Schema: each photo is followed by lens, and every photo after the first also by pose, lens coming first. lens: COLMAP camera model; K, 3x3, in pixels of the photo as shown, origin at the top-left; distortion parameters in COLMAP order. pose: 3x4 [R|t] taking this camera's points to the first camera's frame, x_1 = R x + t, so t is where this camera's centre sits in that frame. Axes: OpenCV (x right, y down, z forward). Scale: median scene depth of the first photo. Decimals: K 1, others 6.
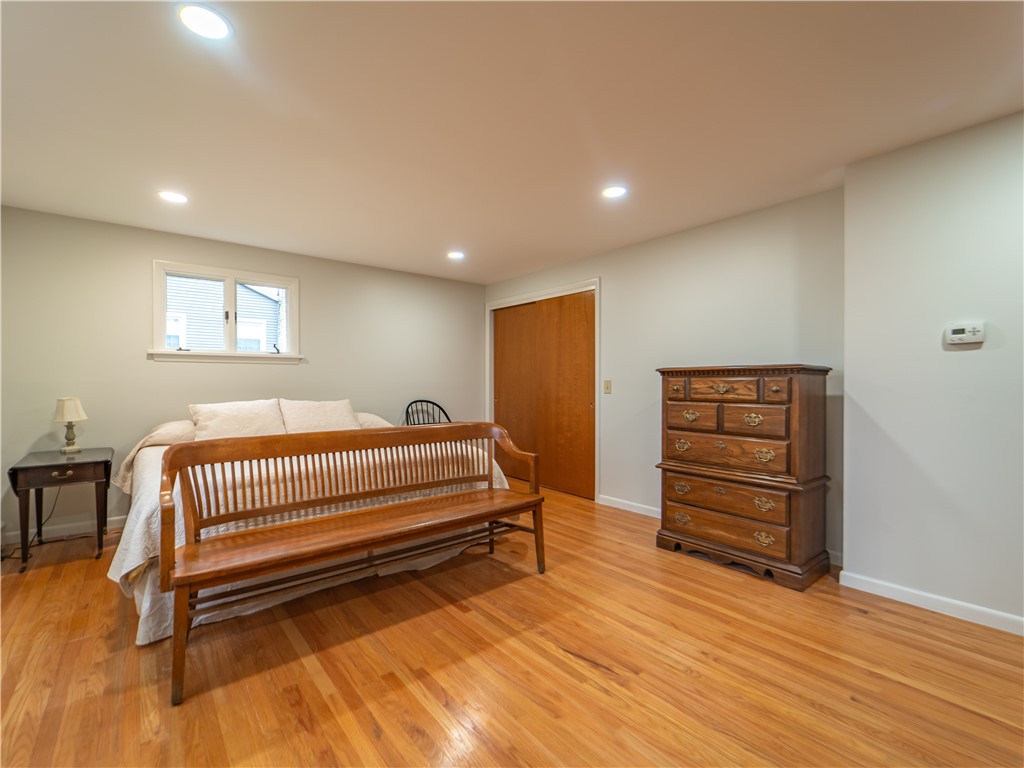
lens RADIAL K [[458.1, 0, 523.0], [0, 458.1, 390.5], [0, 0, 1]] dist [-0.001294, -0.000839]
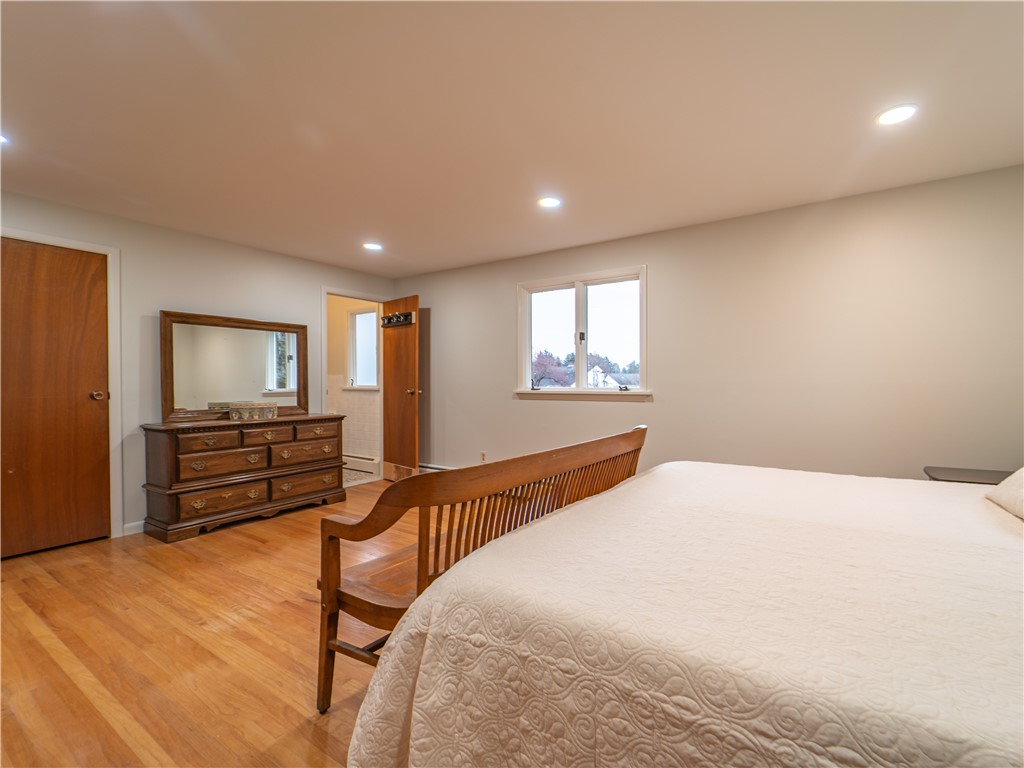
lens RADIAL K [[464.6, 0, 512.0], [0, 464.6, 384.0], [0, 0, 1]] dist [0.000337, -0.000155]
pose [[-0.971267, -0.005476, -0.237930, -0.041753], [-0.007972, 0.999923, 0.009526, -0.008844], [0.237859, 0.011149, -0.971236, 1.830314]]
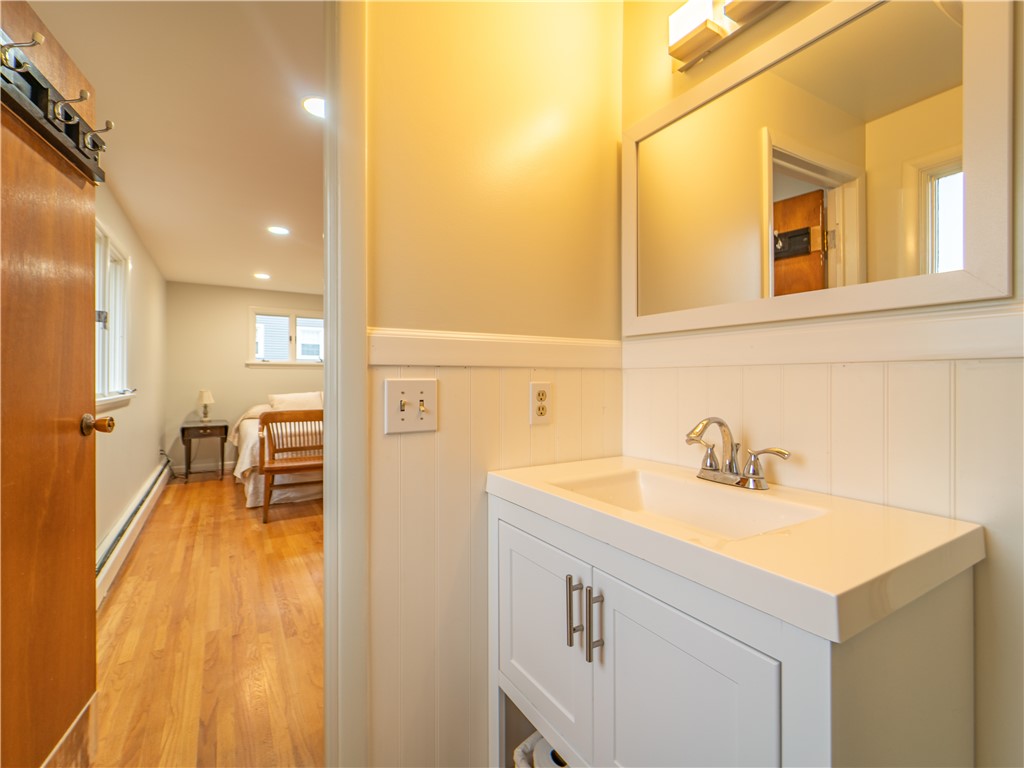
lens RADIAL K [[464.6, 0, 512.0], [0, 464.6, 384.0], [0, 0, 1]] dist [0.000337, -0.000155]
pose [[0.990248, 0.002598, -0.139290, 0.528692], [-0.003594, 0.999970, -0.006897, 0.000857], [0.139268, 0.007331, 0.990228, -0.761893]]
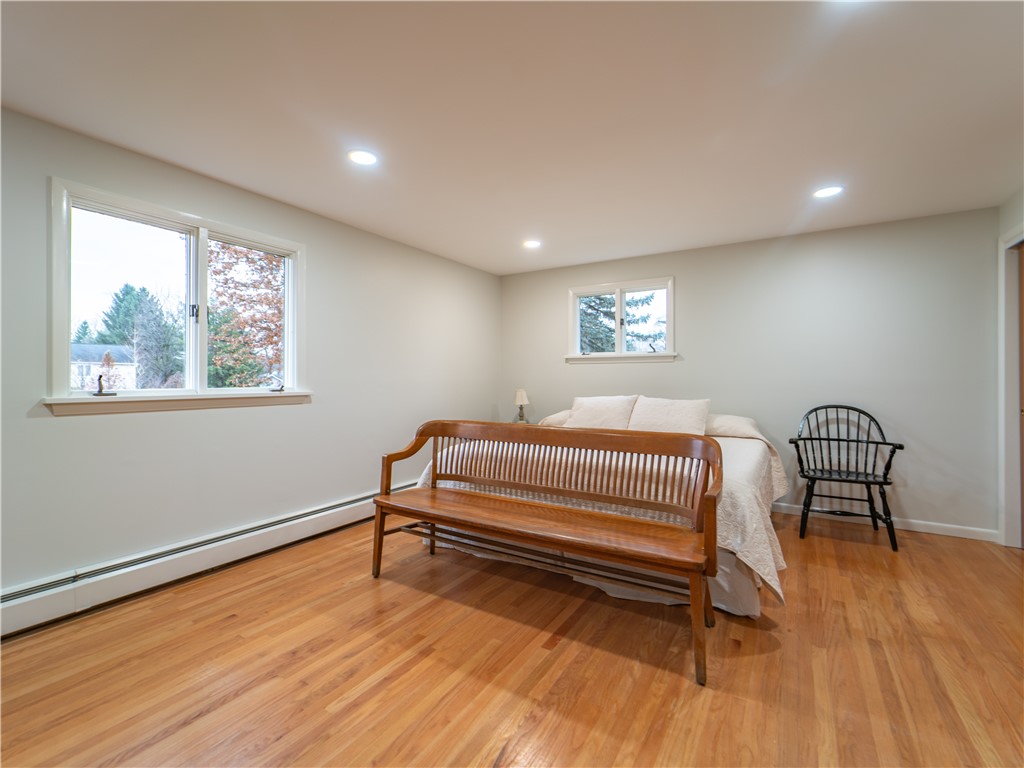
lens RADIAL K [[464.6, 0, 512.0], [0, 464.6, 384.0], [0, 0, 1]] dist [0.000337, -0.000155]
pose [[0.308020, 0.010963, -0.951317, 0.653286], [-0.017762, 0.999826, 0.005771, -0.015427], [0.951214, 0.015120, 0.308161, 0.634002]]
